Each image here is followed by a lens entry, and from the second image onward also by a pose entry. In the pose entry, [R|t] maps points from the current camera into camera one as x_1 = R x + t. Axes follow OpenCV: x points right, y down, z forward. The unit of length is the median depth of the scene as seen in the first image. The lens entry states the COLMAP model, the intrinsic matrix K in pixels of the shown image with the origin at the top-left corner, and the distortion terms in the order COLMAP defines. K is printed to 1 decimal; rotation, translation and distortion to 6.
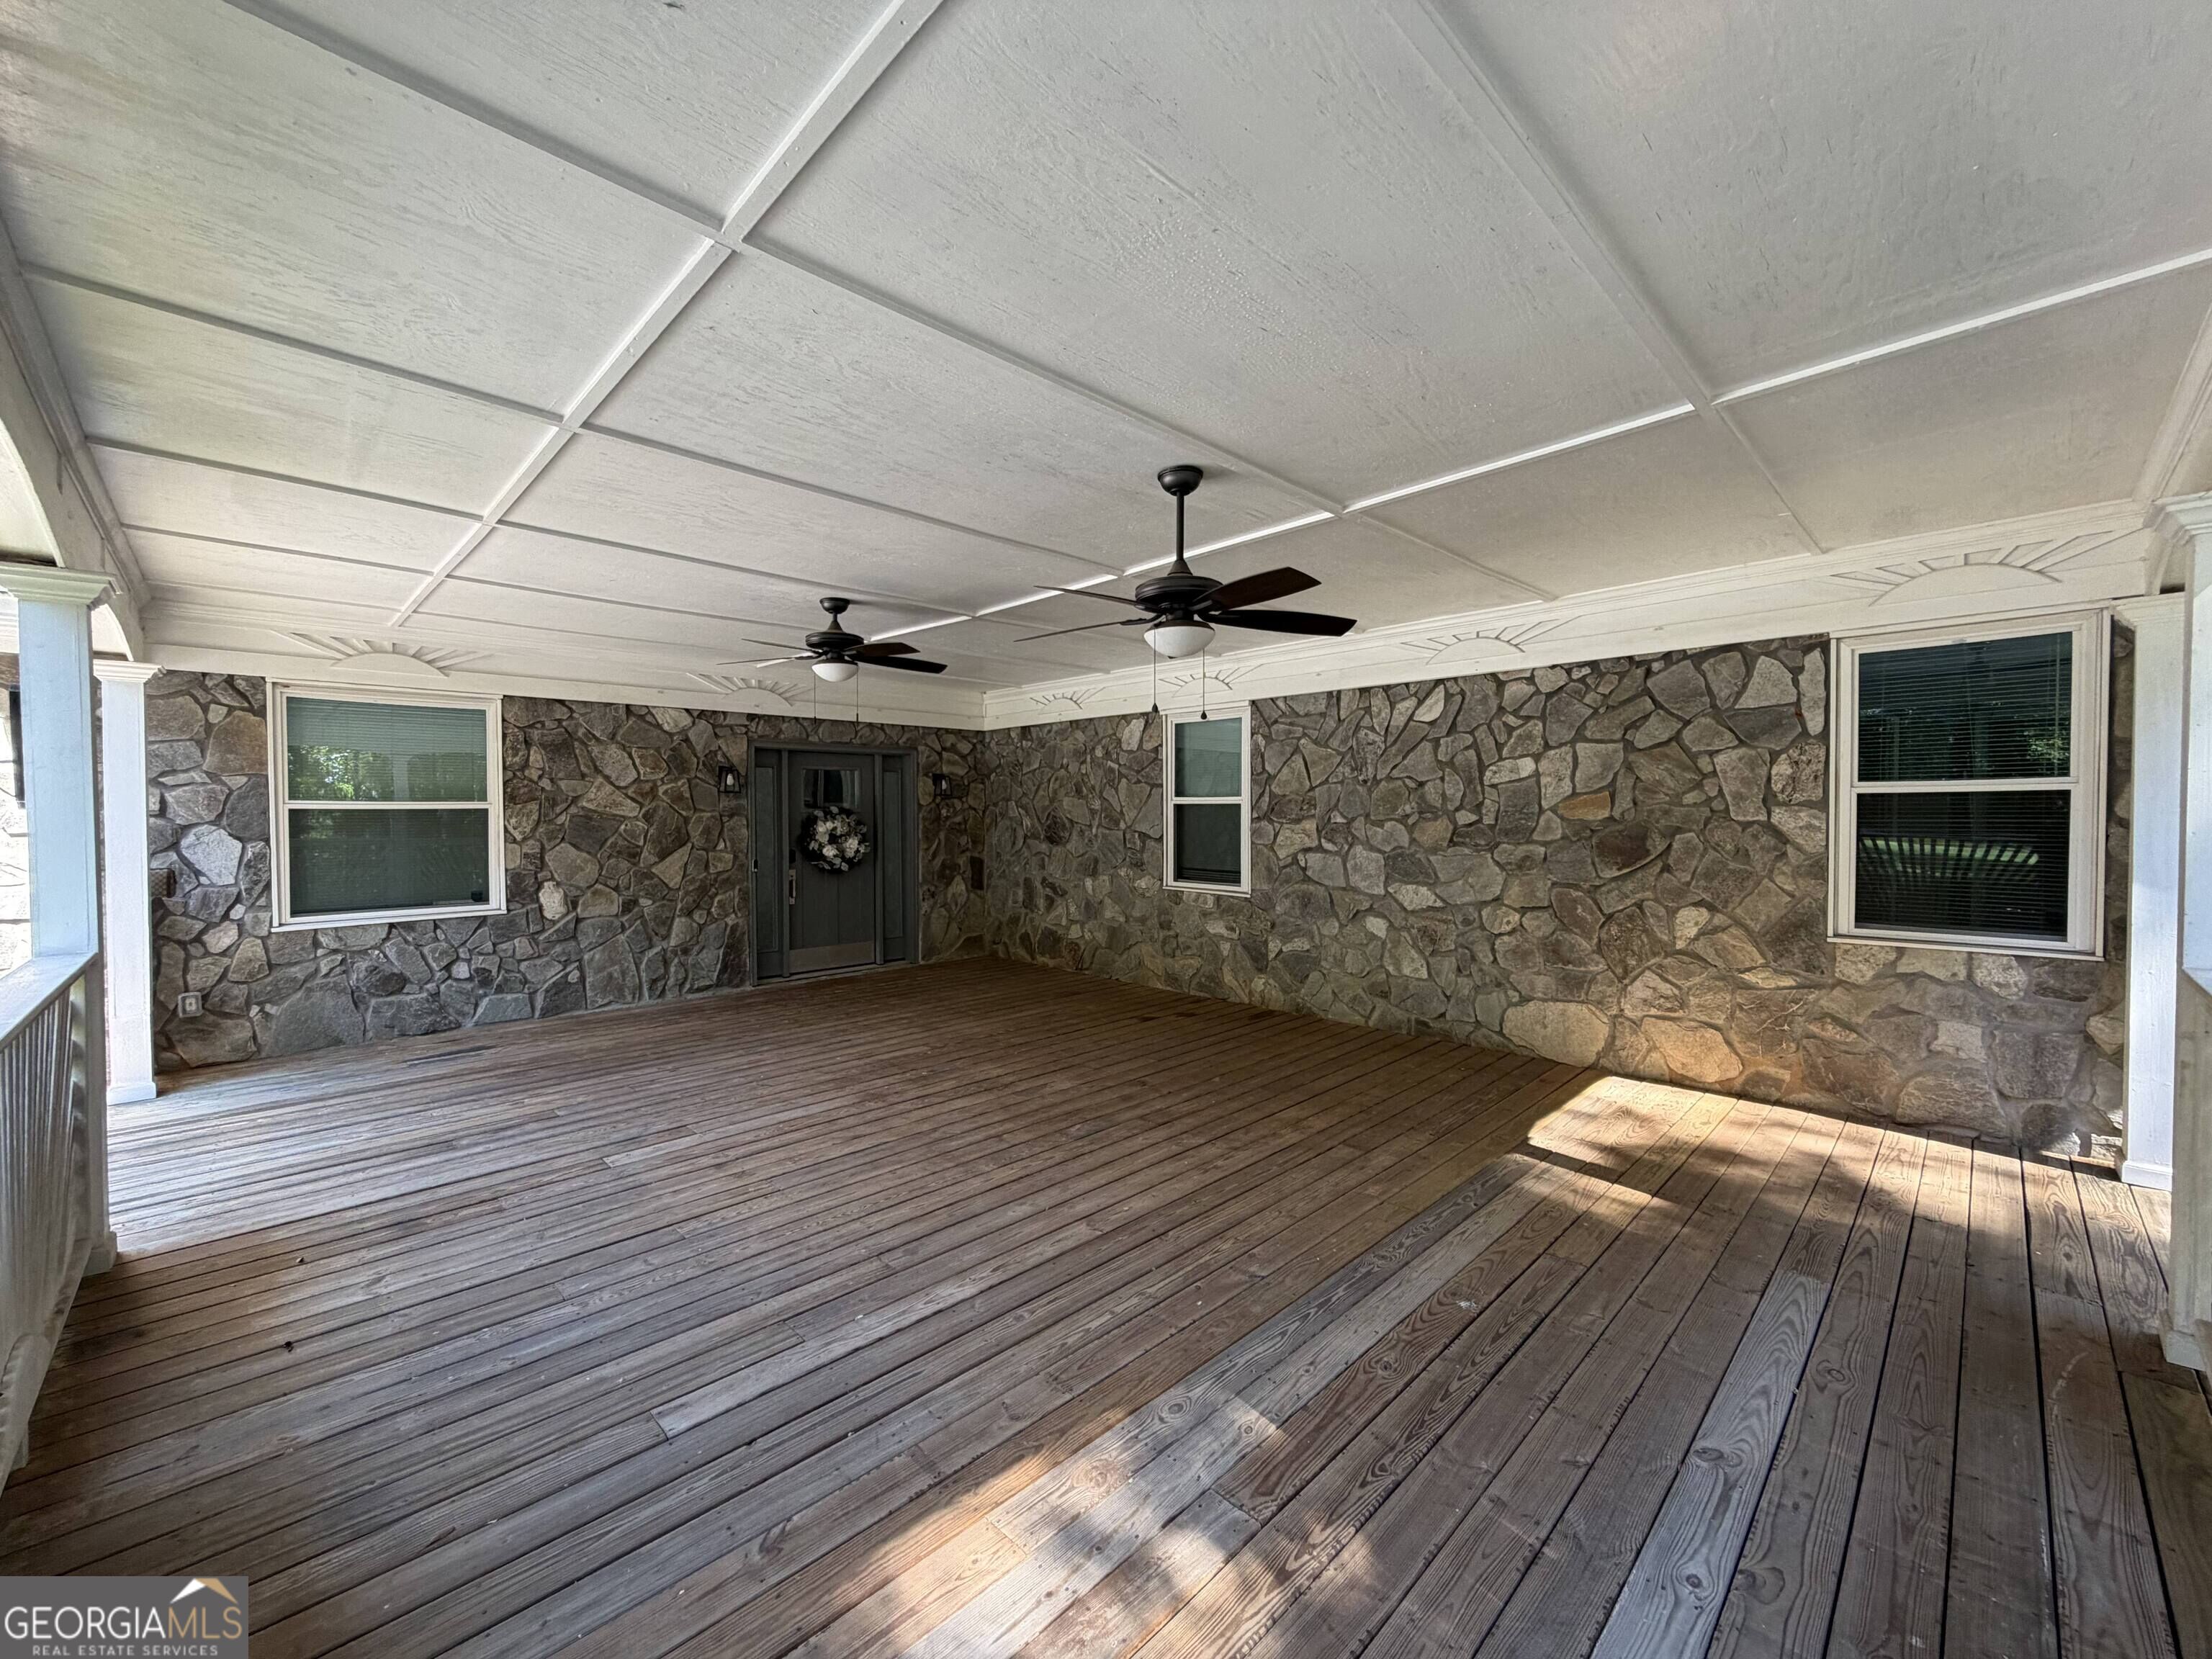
lens RADIAL K [[883.9, 0, 1097.7], [0, 883.9, 831.6], [0, 0, 1]] dist [0.000466, 0.000253]
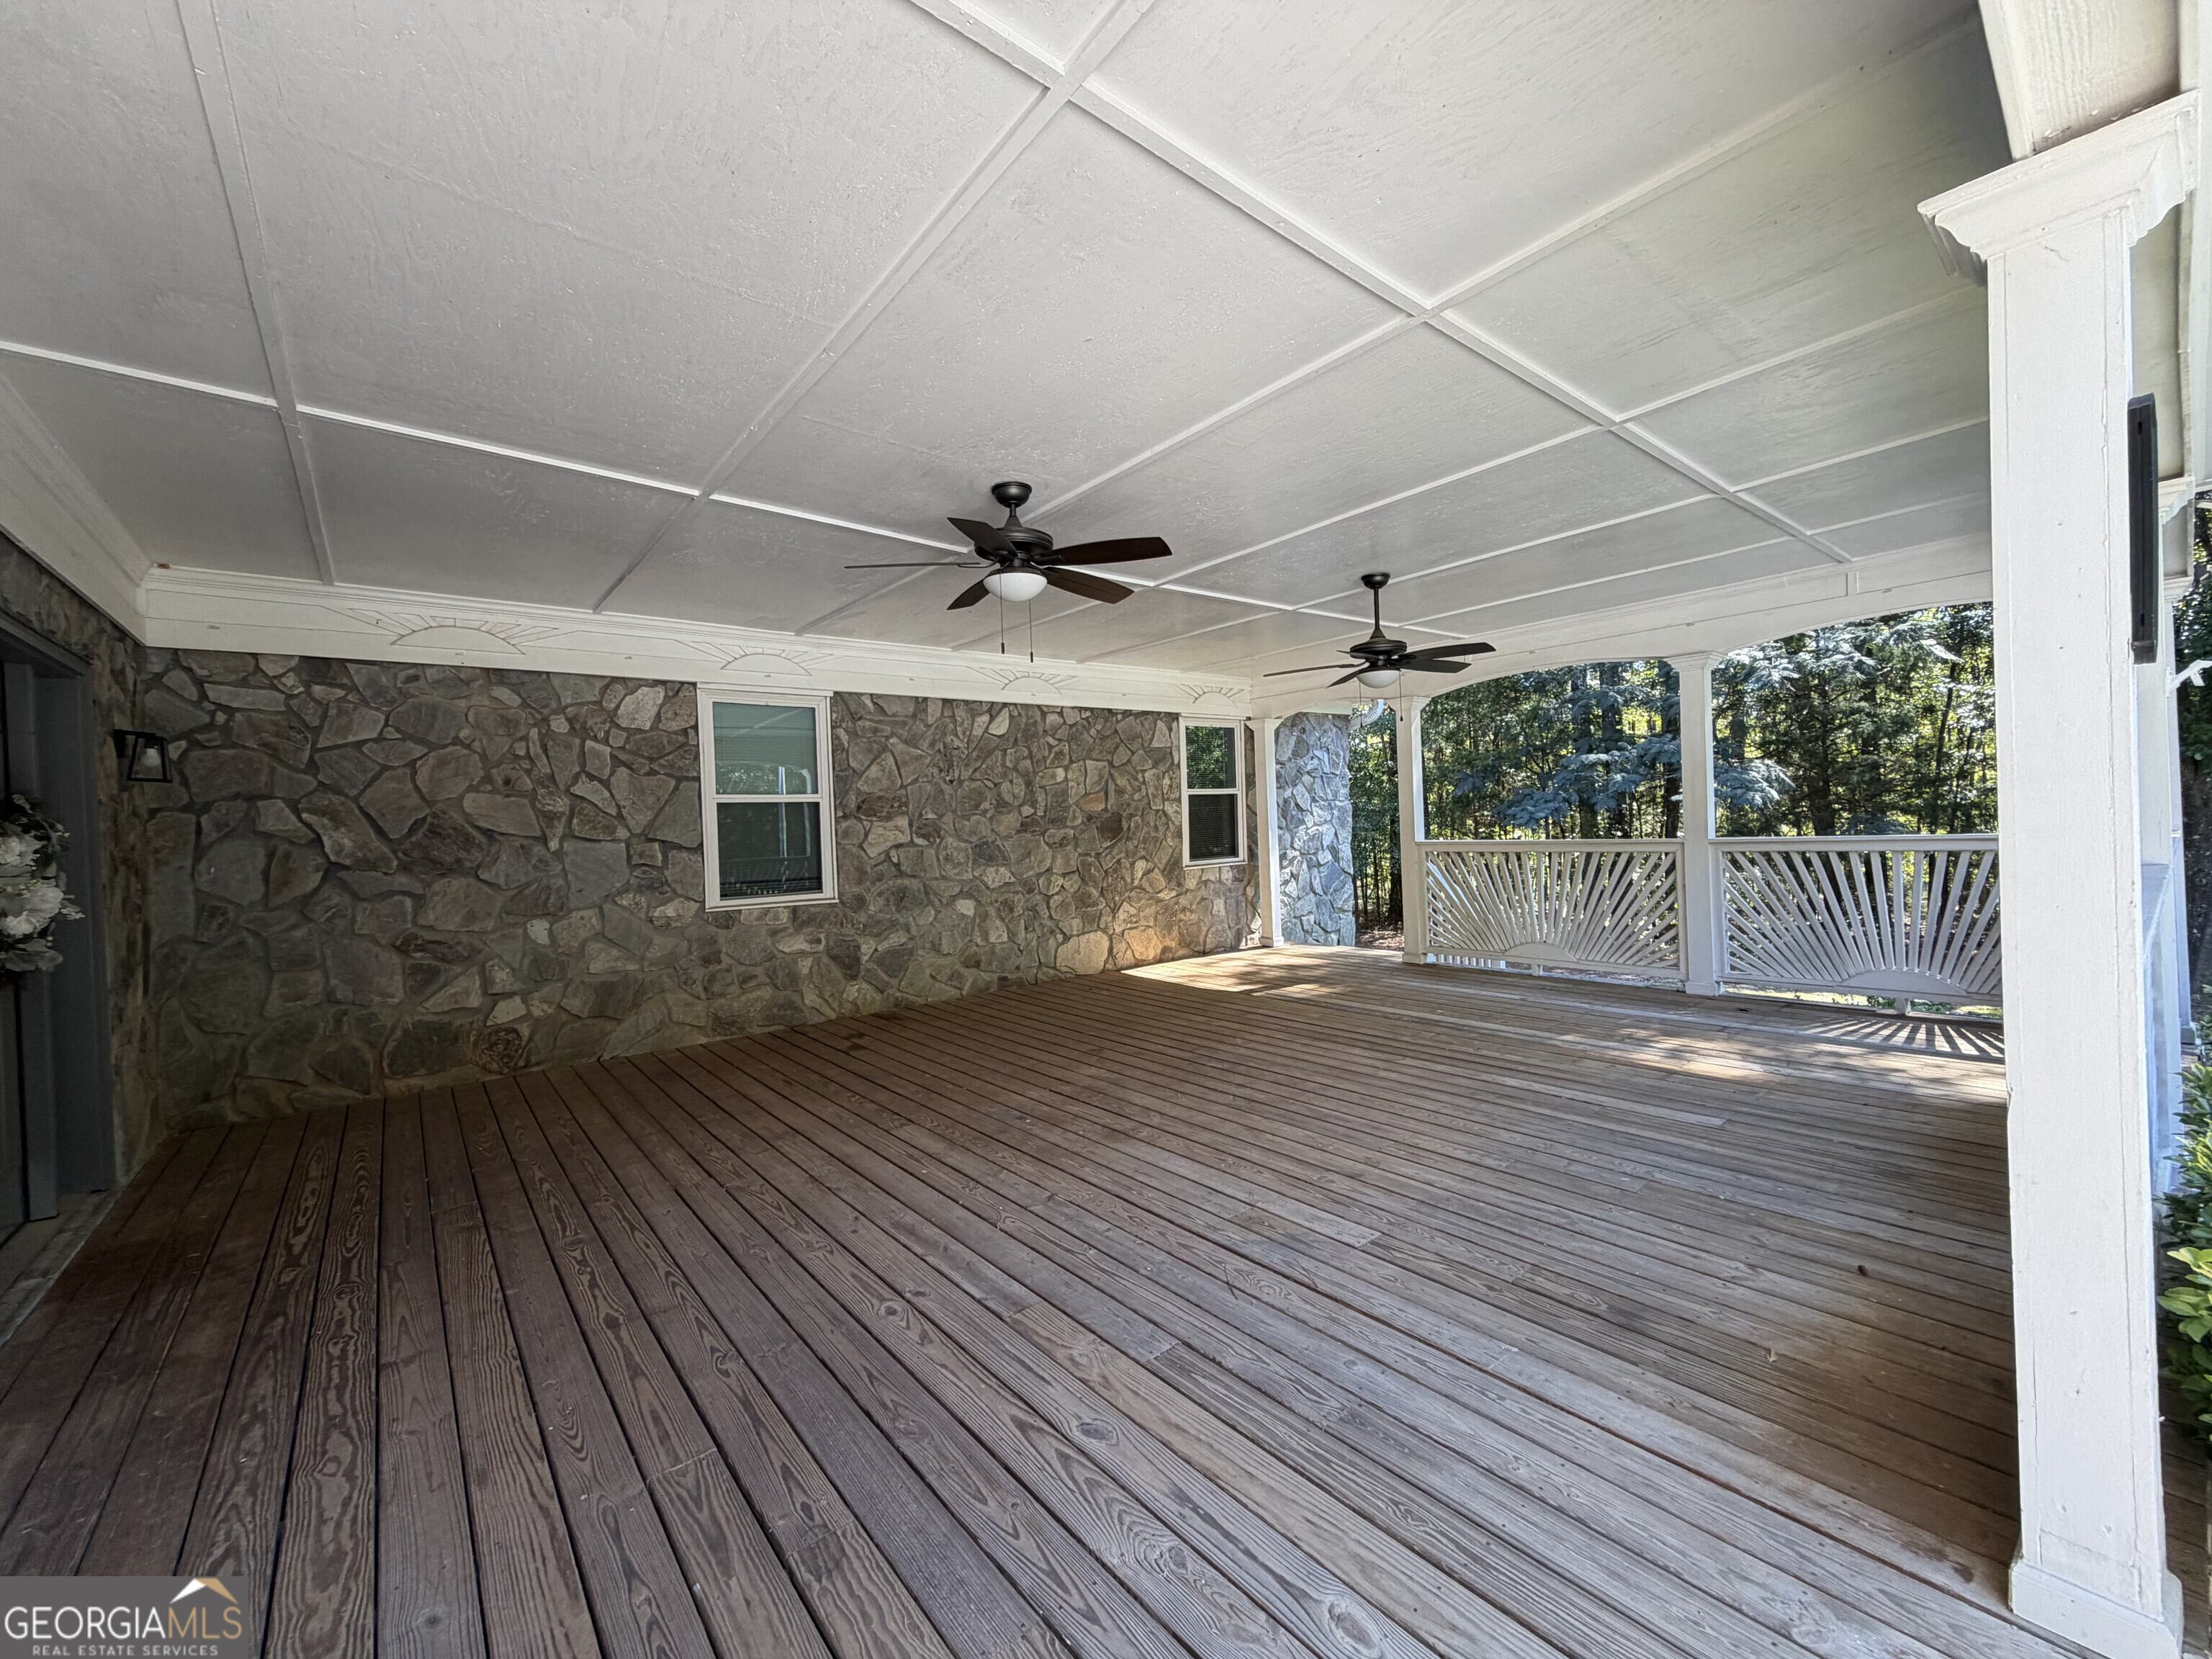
lens RADIAL K [[883.9, 0, 1099.2], [0, 883.9, 829.1], [0, 0, 1]] dist [0.000466, 0.000253]
pose [[0.096068, -0.007299, 0.995348, -0.896043], [0.060223, 0.998184, 0.001507, 0.015708], [-0.993551, 0.059798, 0.096333, 0.781266]]
